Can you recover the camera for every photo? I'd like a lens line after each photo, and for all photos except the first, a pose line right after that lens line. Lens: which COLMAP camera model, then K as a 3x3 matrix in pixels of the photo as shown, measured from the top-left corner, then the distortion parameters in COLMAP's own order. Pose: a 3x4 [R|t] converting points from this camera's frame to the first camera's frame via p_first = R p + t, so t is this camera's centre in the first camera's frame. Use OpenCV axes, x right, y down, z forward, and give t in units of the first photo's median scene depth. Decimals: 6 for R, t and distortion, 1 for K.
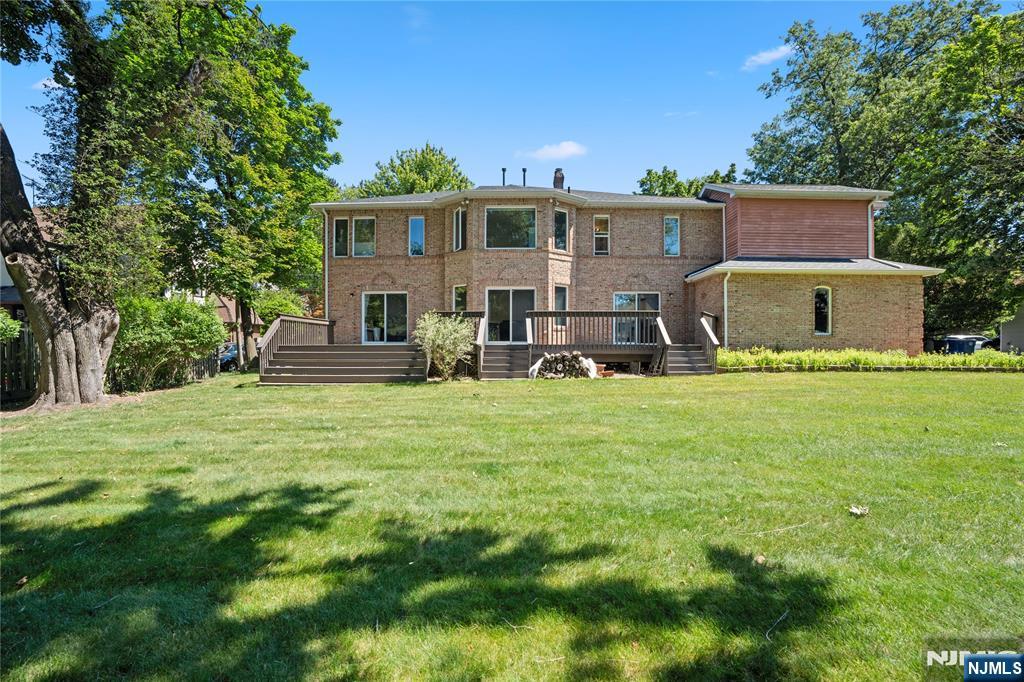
lens RADIAL K [[494.7, 0, 512.0], [0, 494.7, 341.0], [0, 0, 1]] dist [0.000400, 0.000116]
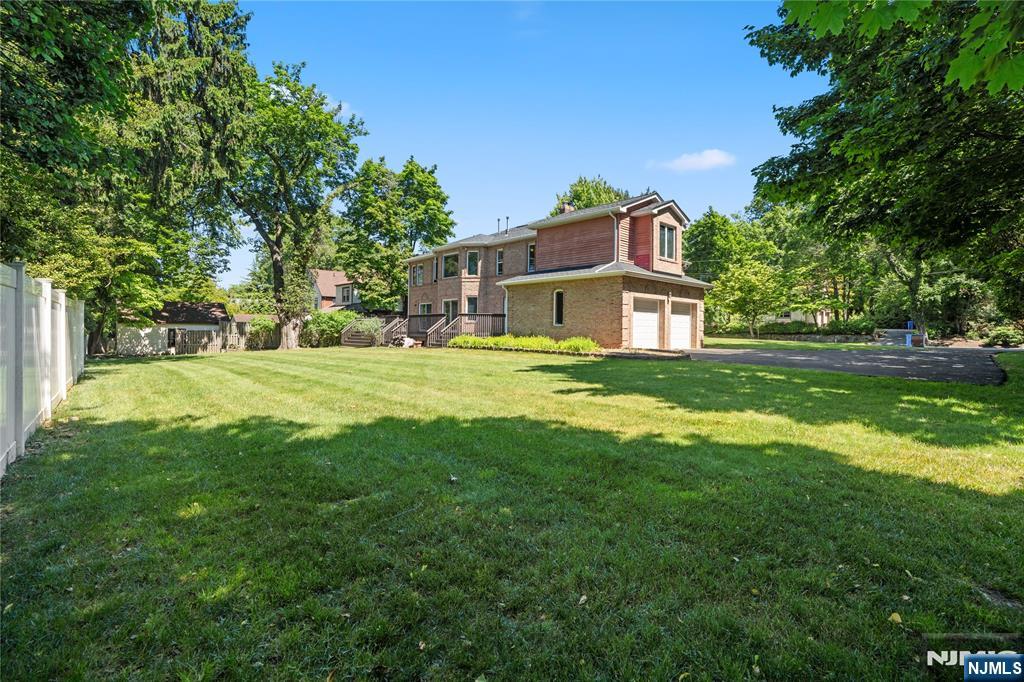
lens RADIAL K [[465.8, 0, 514.2], [0, 465.8, 340.0], [0, 0, 1]] dist [-0.000879, 0.000274]
pose [[0.667284, 0.018758, -0.744567, 1.380994], [-0.005541, 0.999780, 0.020222, 0.000159], [0.744783, -0.009369, 0.667241, 0.059968]]
